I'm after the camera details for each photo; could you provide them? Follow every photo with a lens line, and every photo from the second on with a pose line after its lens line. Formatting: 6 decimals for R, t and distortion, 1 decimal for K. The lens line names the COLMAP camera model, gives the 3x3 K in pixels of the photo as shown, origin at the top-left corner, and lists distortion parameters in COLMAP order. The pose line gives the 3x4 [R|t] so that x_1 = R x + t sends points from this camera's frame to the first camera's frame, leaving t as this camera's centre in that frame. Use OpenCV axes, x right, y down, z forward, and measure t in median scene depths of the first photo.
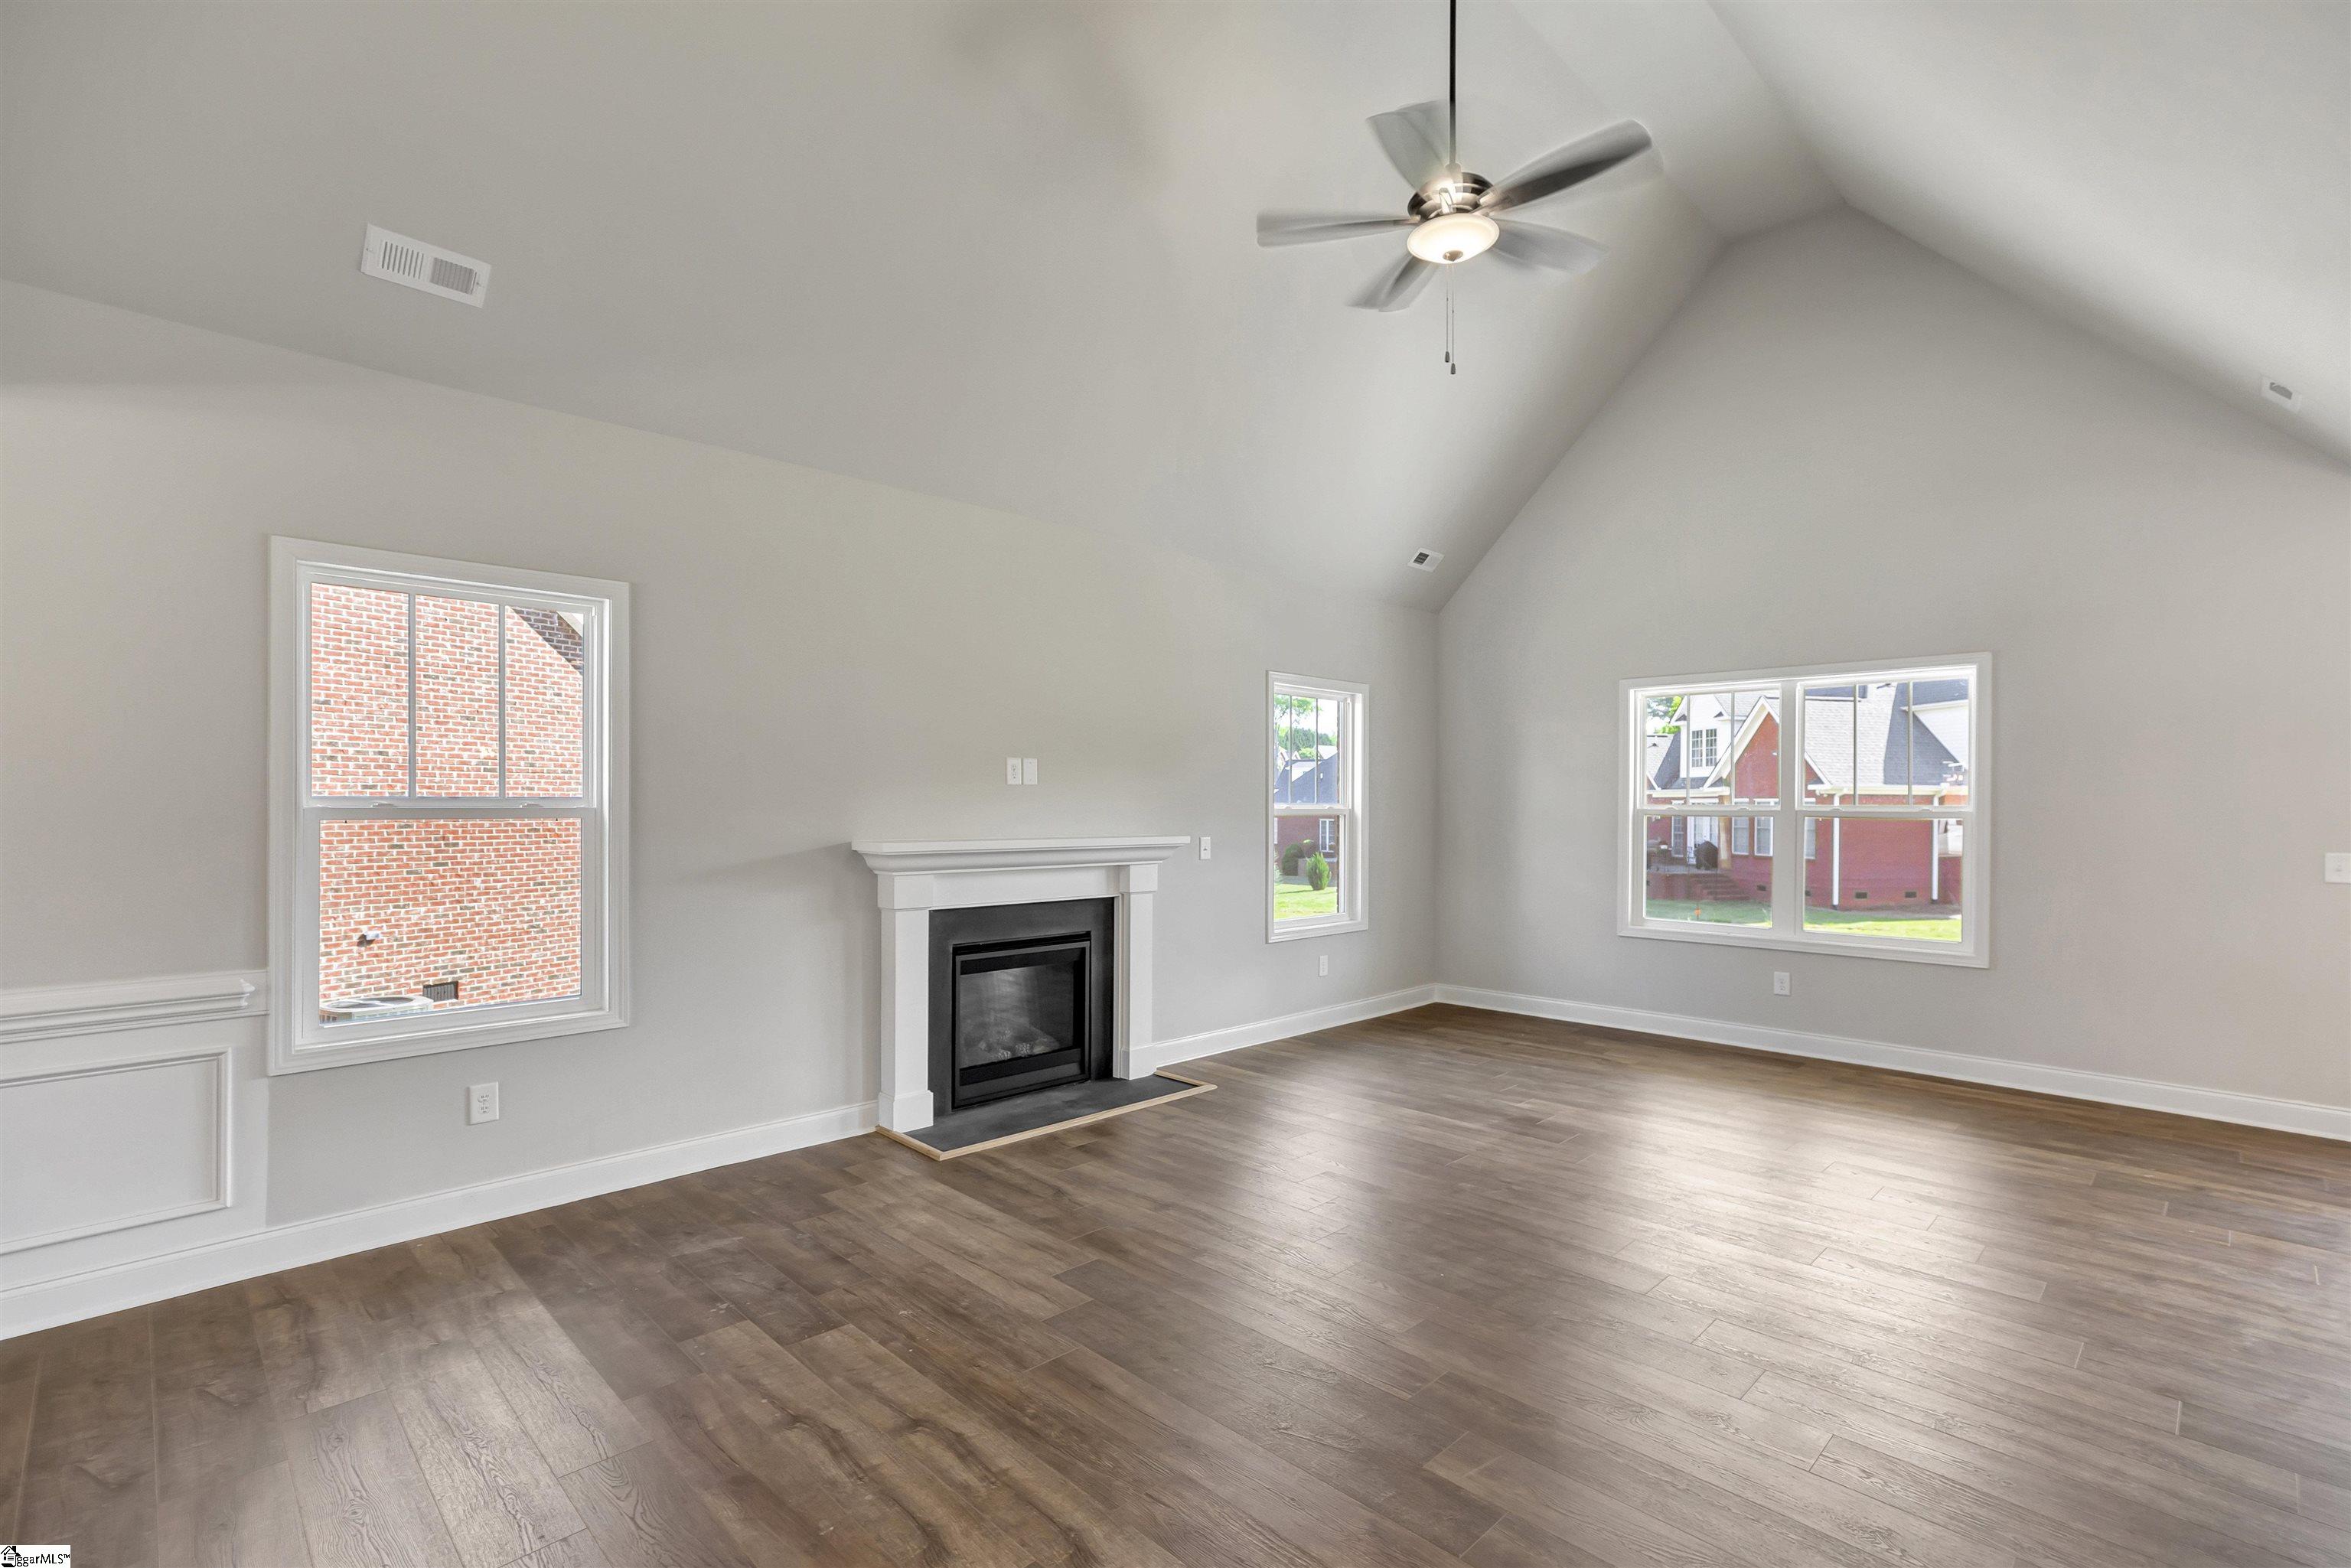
lens RADIAL K [[1071.4, 0, 1172.9], [0, 1071.4, 797.9], [0, 0, 1]] dist [-0.035509, 0.025240]
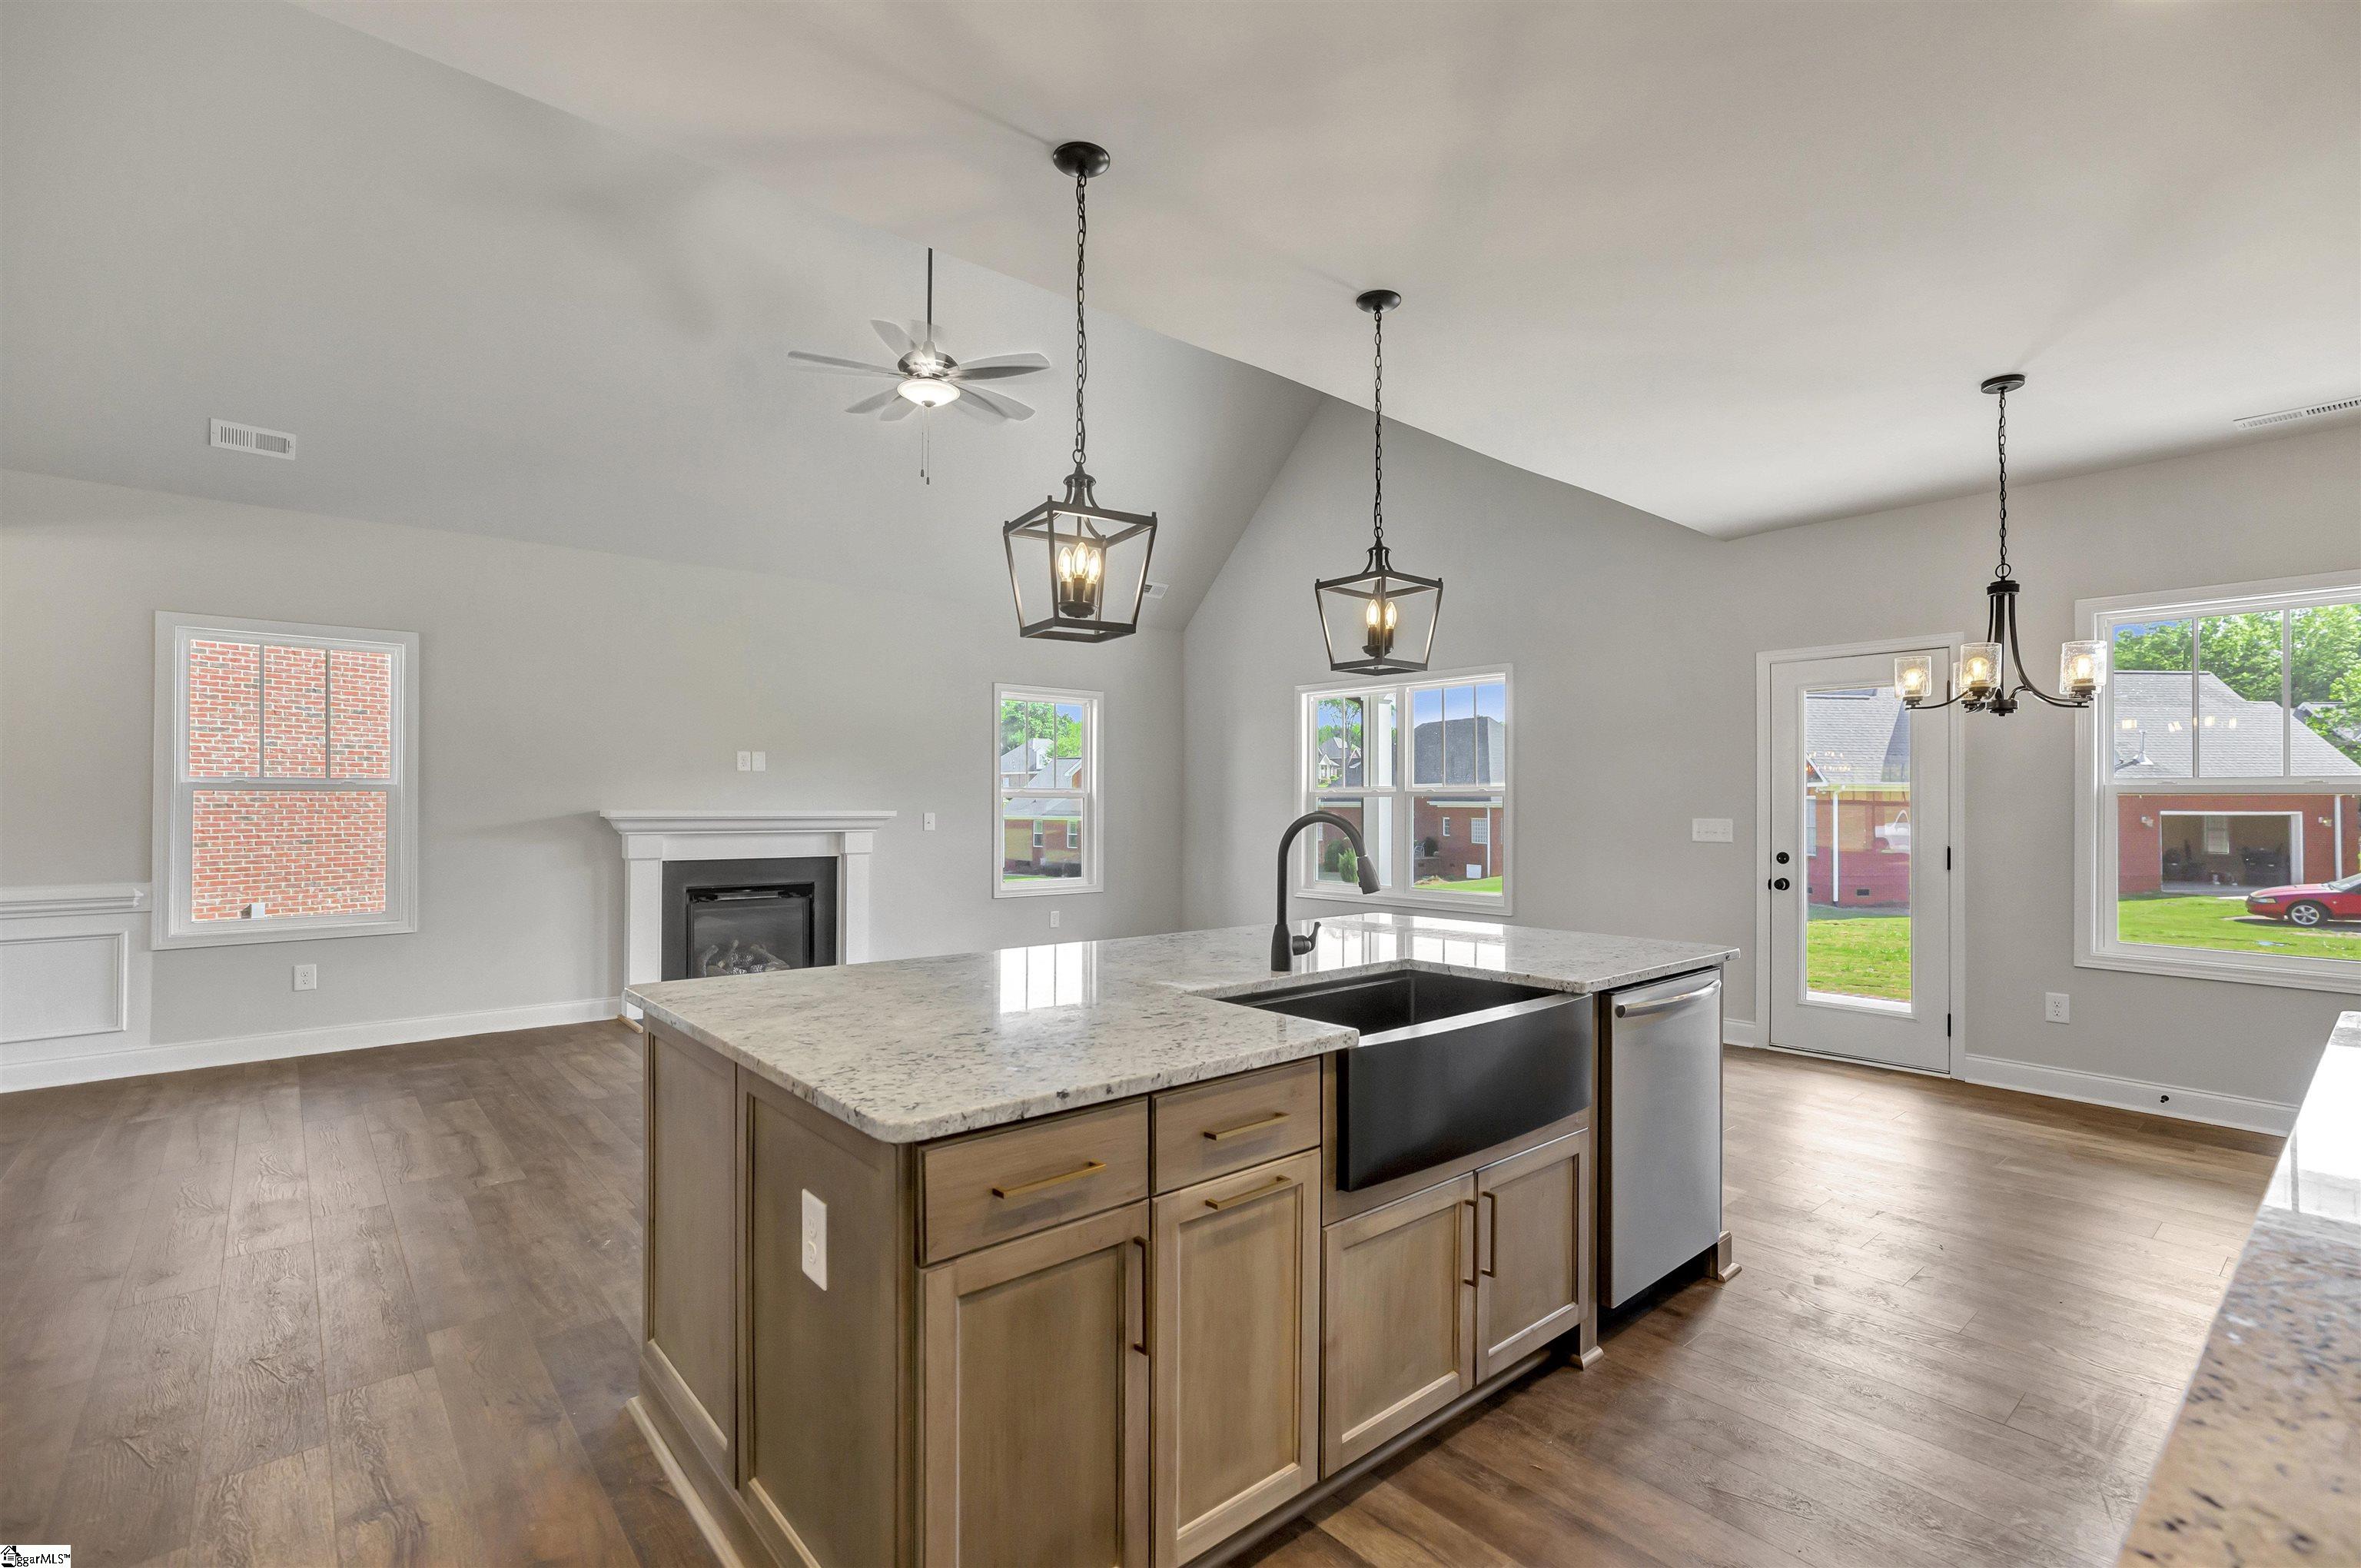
lens RADIAL K [[1079.0, 0, 1189.0], [0, 1079.0, 792.3], [0, 0, 1]] dist [-0.004123, 0.010313]
pose [[0.996668, -0.002908, -0.081515, 0.586177], [0.002292, 0.999968, -0.007648, 0.029225], [0.081534, 0.007436, 0.996643, -0.351834]]
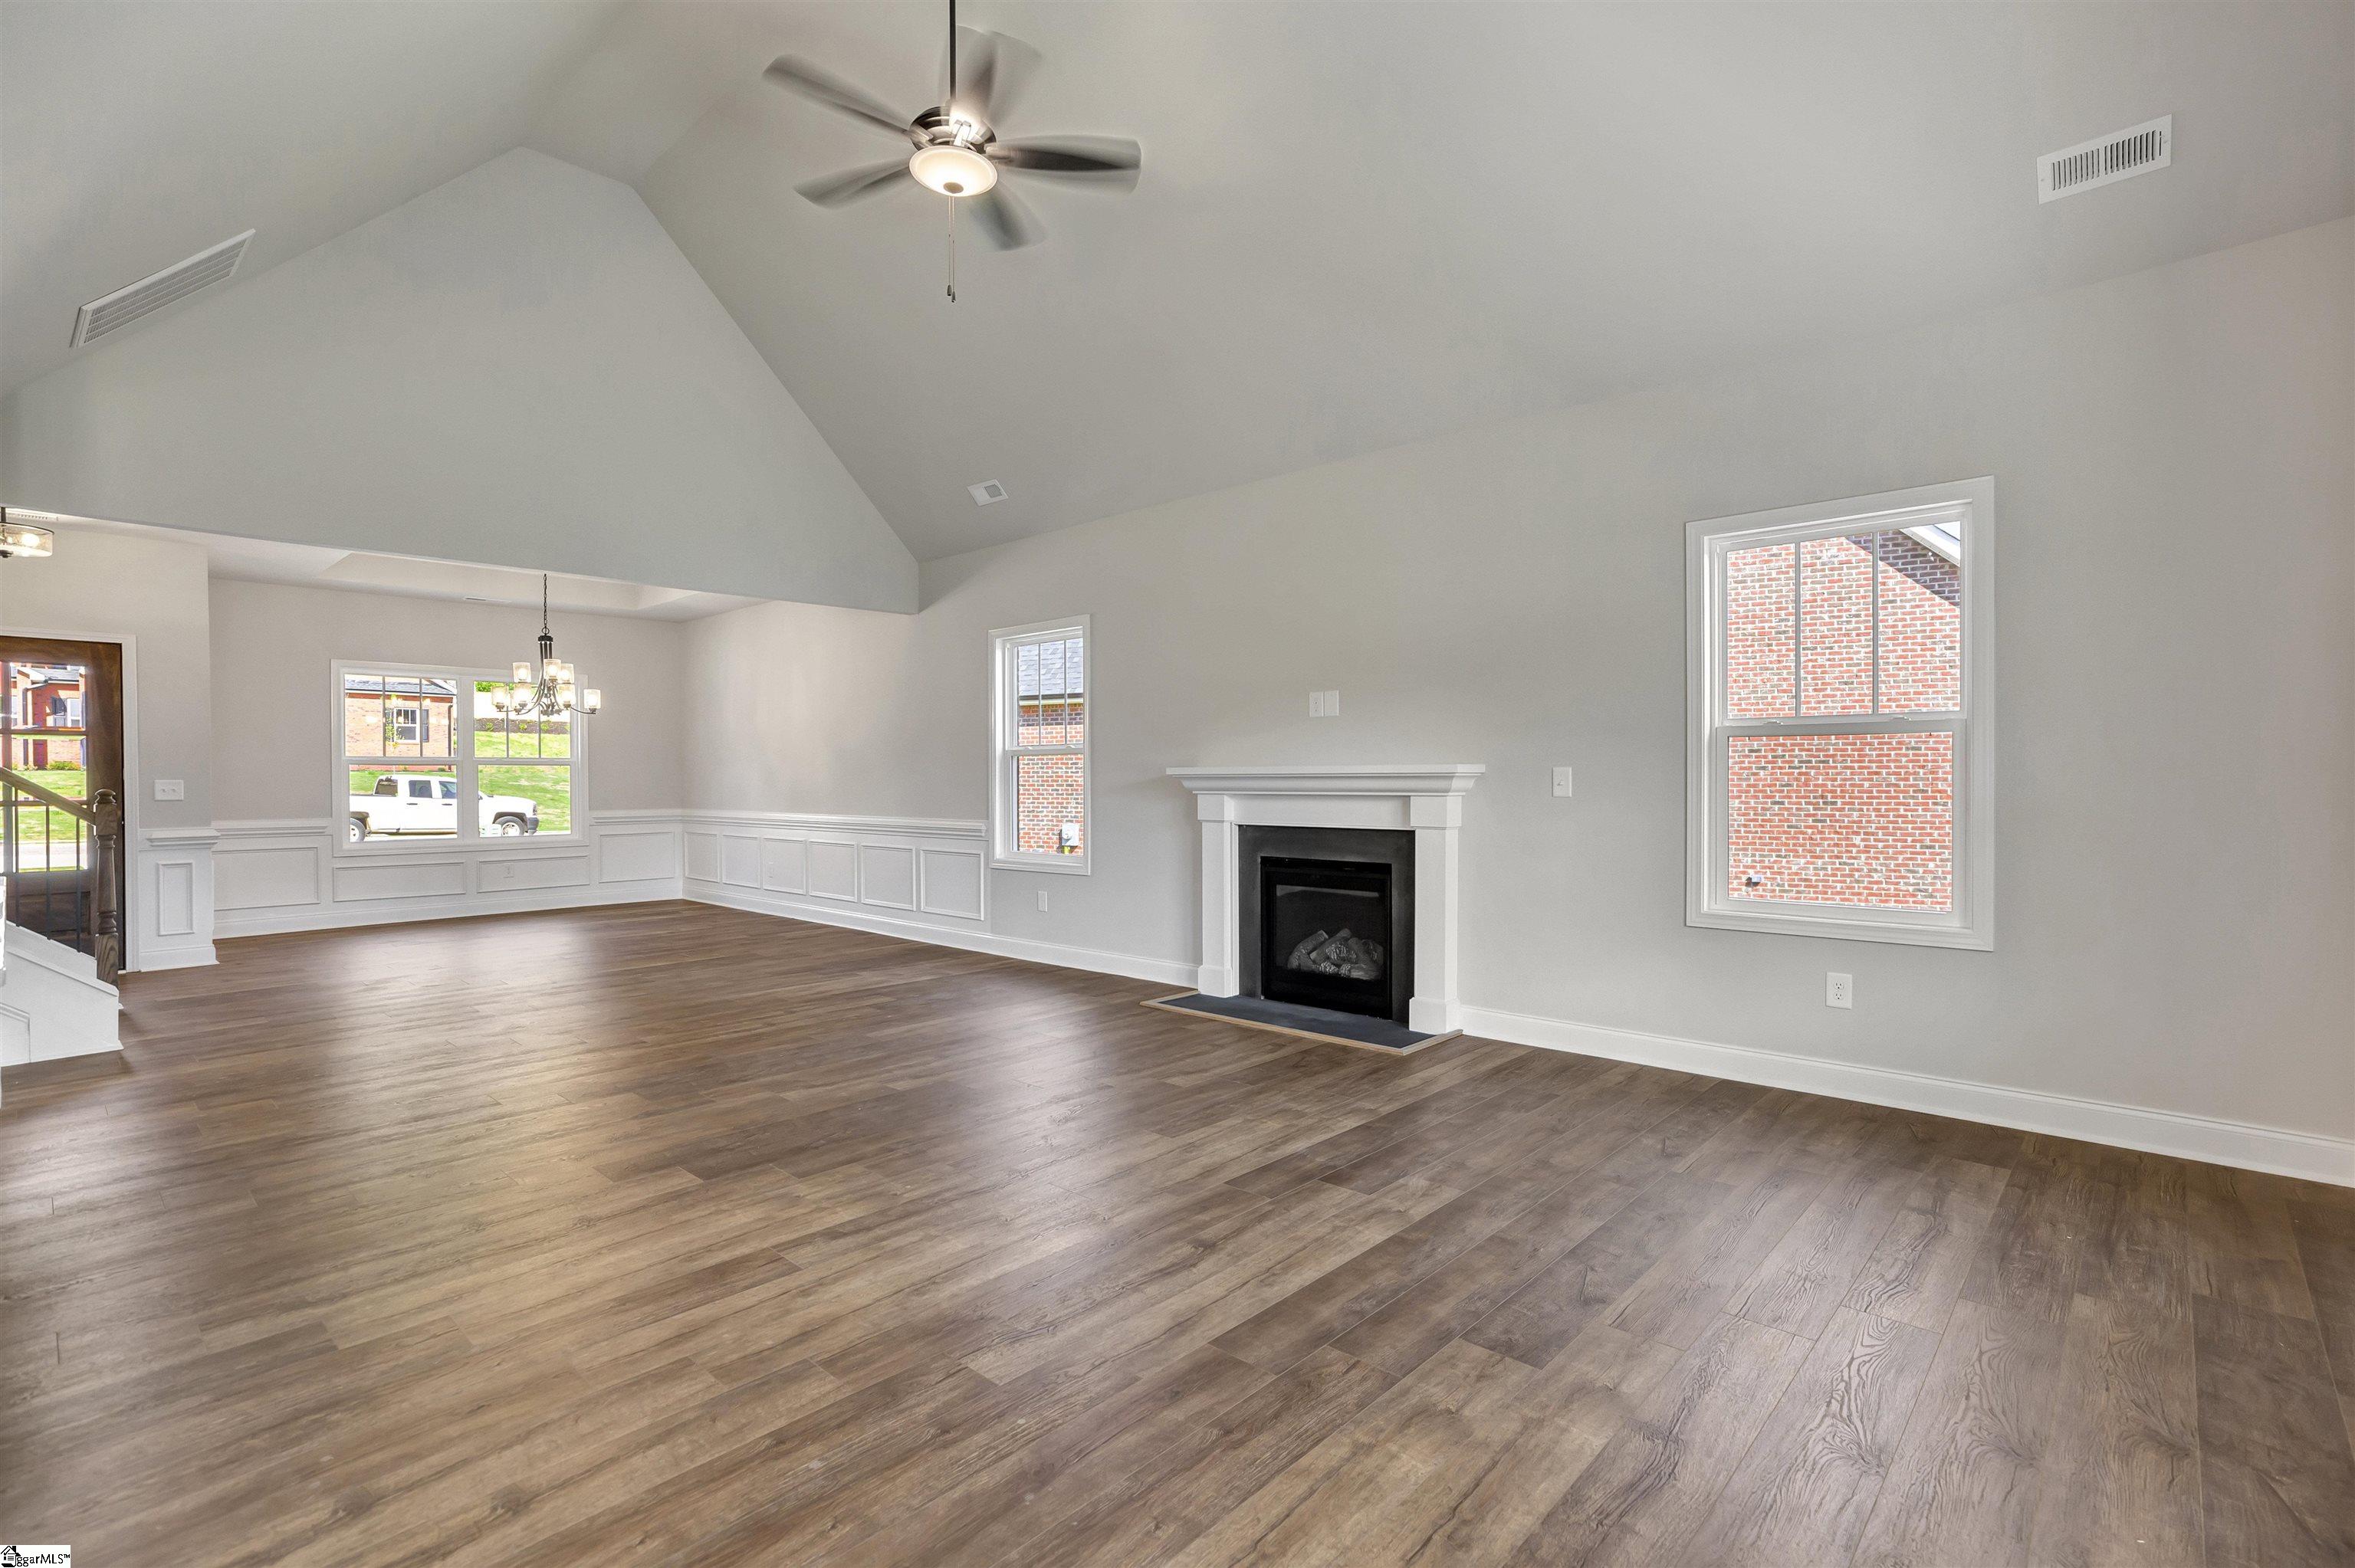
lens RADIAL K [[1043.3, 0, 1180.6], [0, 1043.3, 775.5], [0, 0, 1]] dist [-0.037767, 0.022112]
pose [[0.072095, -0.007115, -0.997372, 0.994573], [0.008046, 0.999946, -0.006552, 0.058126], [0.997365, -0.007552, 0.072149, 0.881062]]
